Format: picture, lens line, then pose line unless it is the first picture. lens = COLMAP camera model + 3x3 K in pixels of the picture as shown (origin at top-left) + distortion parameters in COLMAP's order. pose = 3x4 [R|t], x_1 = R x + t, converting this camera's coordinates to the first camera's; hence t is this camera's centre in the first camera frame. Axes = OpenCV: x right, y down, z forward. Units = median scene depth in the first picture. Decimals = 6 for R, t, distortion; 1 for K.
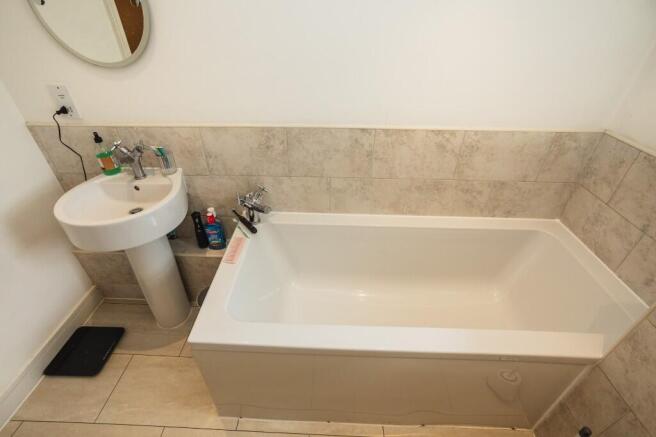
lens RADIAL K [[309.4, 0, 328.0], [0, 309.4, 218.5], [0, 0, 1]] dist [-0.058768, 0.031524]
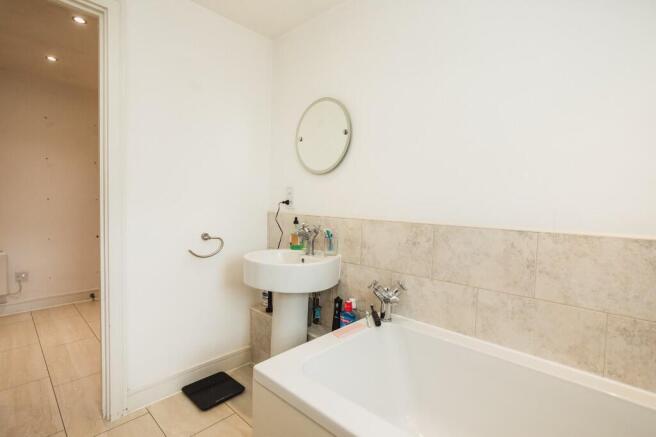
lens RADIAL K [[309.4, 0, 328.0], [0, 309.4, 218.5], [0, 0, 1]] dist [-0.058768, 0.031524]
pose [[0.760444, 0.050636, -0.647426, 0.235726], [-0.393905, 0.828579, -0.397863, 0.211425], [0.516298, 0.557577, 0.650034, 0.151243]]
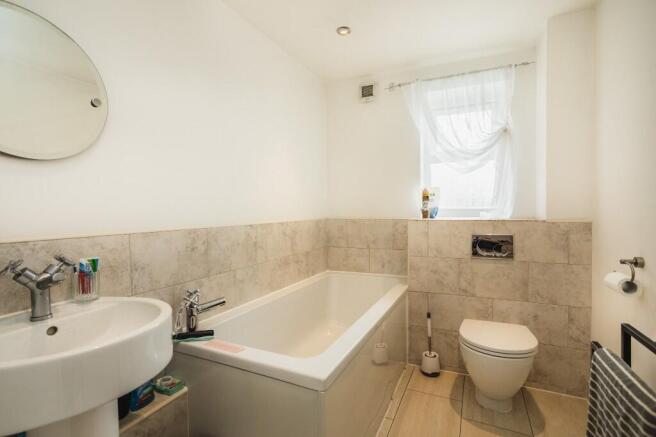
lens RADIAL K [[309.4, 0, 328.0], [0, 309.4, 218.5], [0, 0, 1]] dist [-0.058768, 0.031524]
pose [[0.401503, -0.037035, 0.915108, -0.938180], [0.539695, 0.816836, -0.203733, 0.136545], [-0.739949, 0.575679, 0.347950, 0.247975]]
